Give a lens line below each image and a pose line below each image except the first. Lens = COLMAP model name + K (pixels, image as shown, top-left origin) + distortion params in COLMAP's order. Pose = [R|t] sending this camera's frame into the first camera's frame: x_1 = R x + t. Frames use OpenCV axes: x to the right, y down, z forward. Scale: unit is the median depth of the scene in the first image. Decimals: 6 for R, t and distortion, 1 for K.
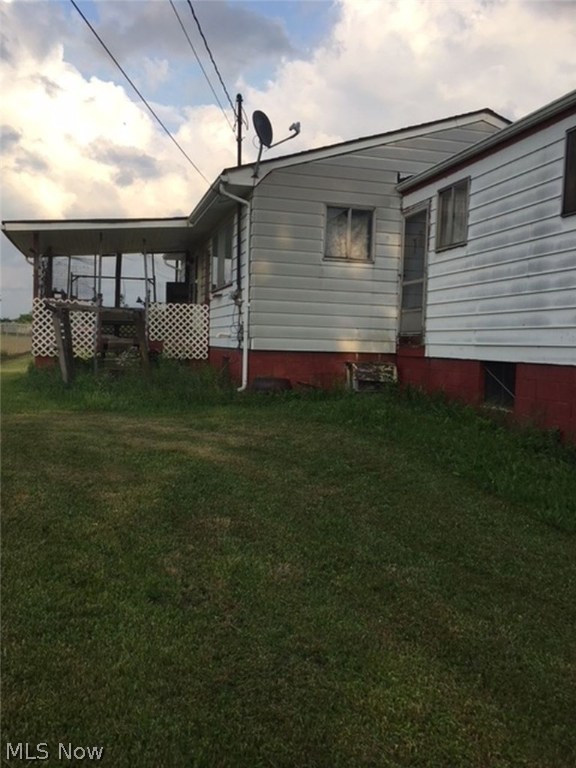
lens RADIAL K [[660.1, 0, 283.6], [0, 660.1, 378.0], [0, 0, 1]] dist [0.082546, -0.101216]
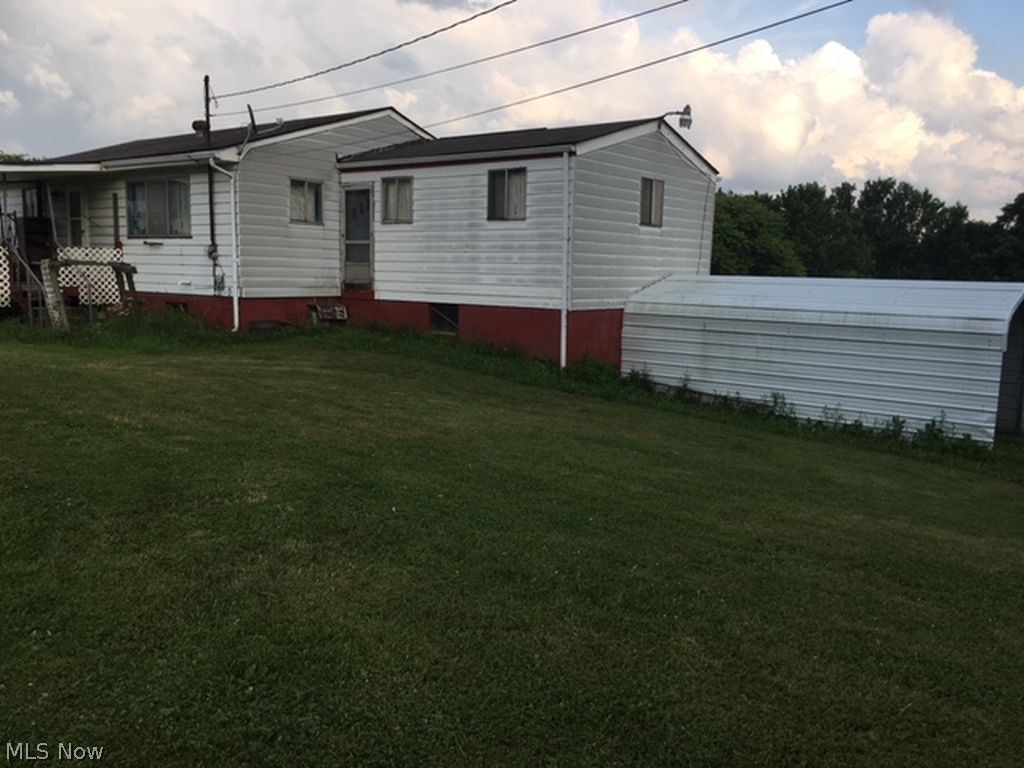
lens RADIAL K [[880.1, 0, 504.9], [0, 880.1, 383.3], [0, 0, 1]] dist [0.082546, -0.101216]
pose [[0.805062, -0.089255, 0.586437, -0.629050], [0.036167, 0.994162, 0.101660, -0.034417], [-0.592086, -0.060633, 0.803590, -0.603921]]
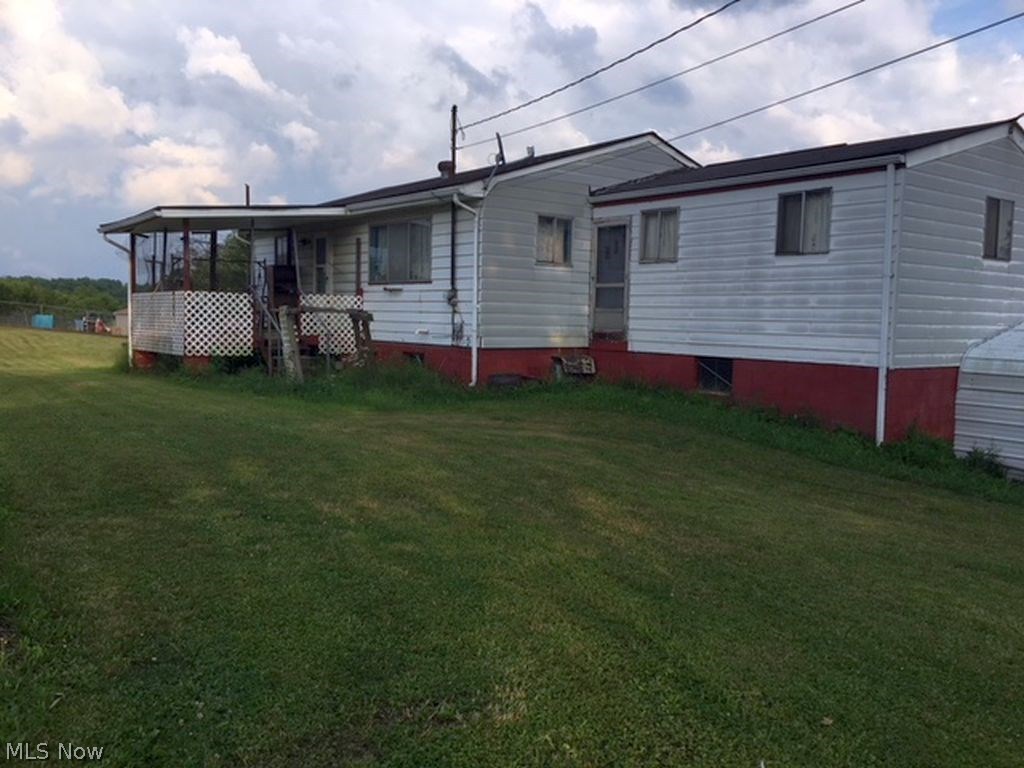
lens RADIAL K [[880.1, 0, 504.7], [0, 880.1, 380.7], [0, 0, 1]] dist [0.082546, -0.101216]
pose [[0.928840, -0.038036, 0.368522, -0.546358], [0.026631, 0.998997, 0.035987, -0.040499], [-0.369522, -0.023612, 0.928922, -0.353516]]
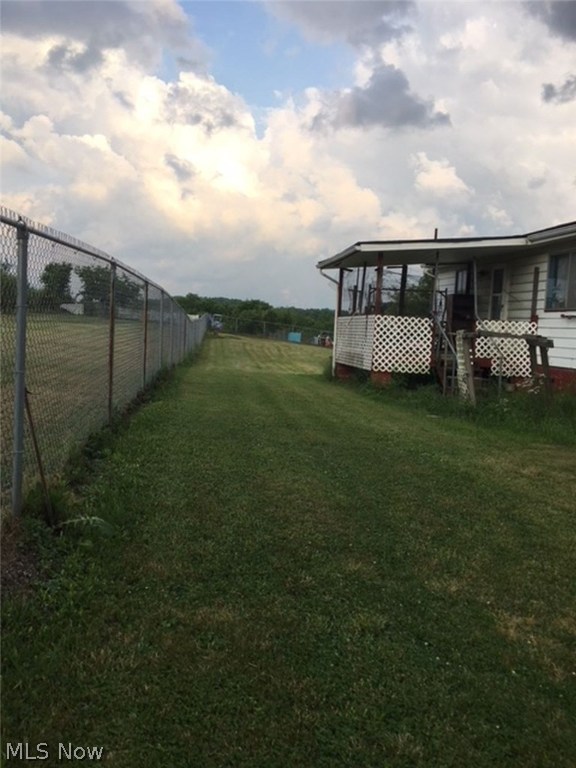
lens RADIAL K [[660.1, 0, 279.4], [0, 660.1, 358.8], [0, 0, 1]] dist [0.082546, -0.101216]
pose [[0.991567, 0.029032, -0.126301, -0.508778], [-0.029886, 0.999541, -0.004865, -0.055261], [0.126102, 0.008599, 0.991980, -0.050495]]
